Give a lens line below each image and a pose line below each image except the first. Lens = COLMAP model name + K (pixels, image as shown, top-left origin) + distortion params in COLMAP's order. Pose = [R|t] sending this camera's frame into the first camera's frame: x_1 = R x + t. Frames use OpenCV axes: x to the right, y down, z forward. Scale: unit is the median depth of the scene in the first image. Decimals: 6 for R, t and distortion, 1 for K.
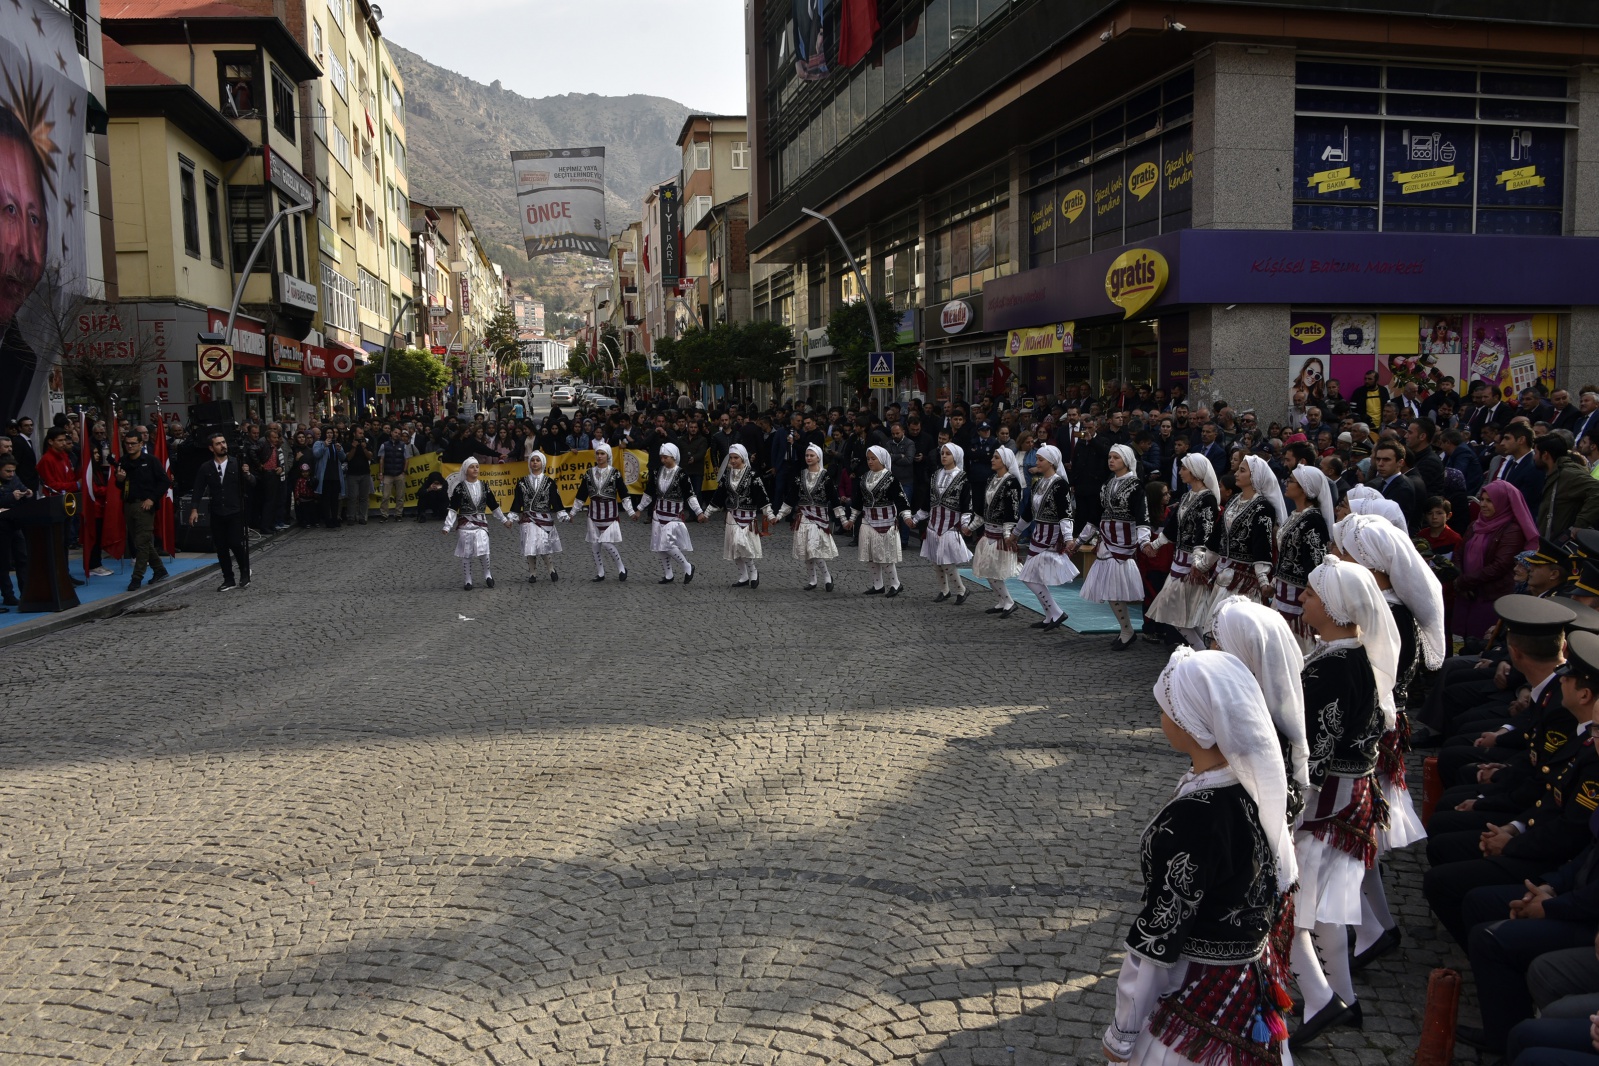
lens RADIAL K [[1252.7, 0, 794.0], [0, 1252.7, 550.9], [0, 0, 1]] dist [-0.032011, -0.011274]
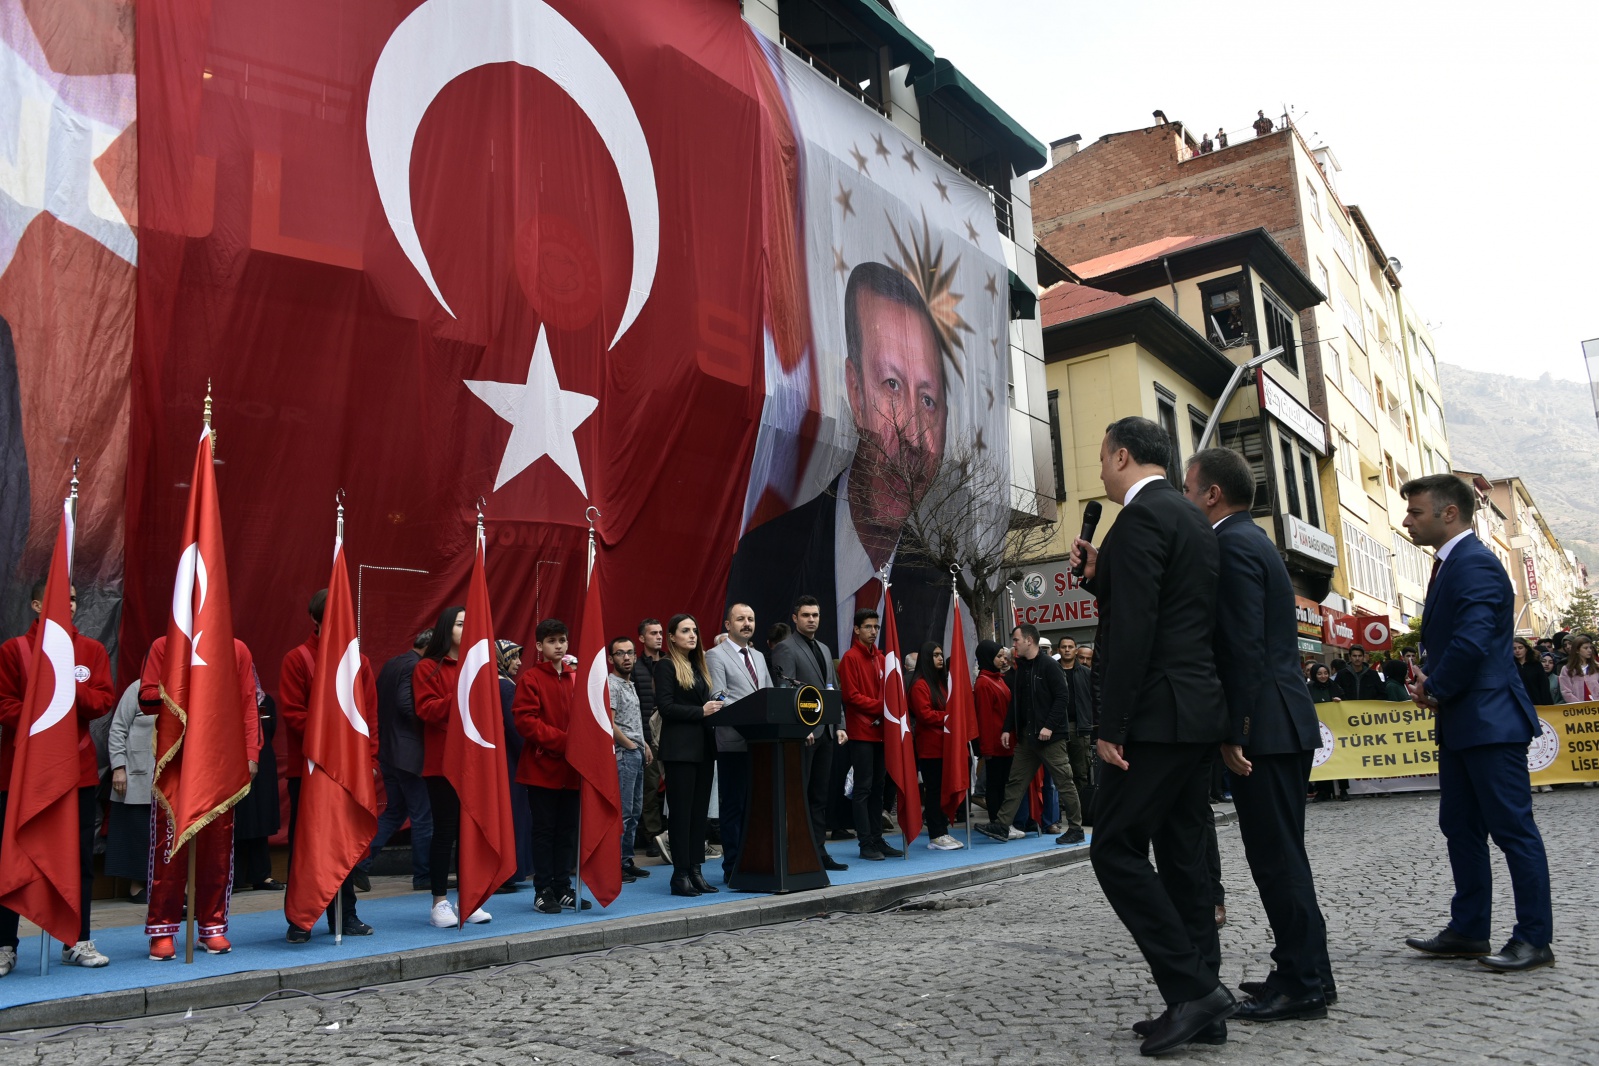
lens RADIAL K [[1252.7, 0, 794.0], [0, 1252.7, 531.6], [0, 0, 1]] dist [-0.032011, -0.011274]
pose [[0.699758, -0.136246, -0.701267, -0.088506], [-0.056577, 0.967992, -0.244523, 0.014855], [0.712136, 0.210782, 0.669651, 0.313044]]
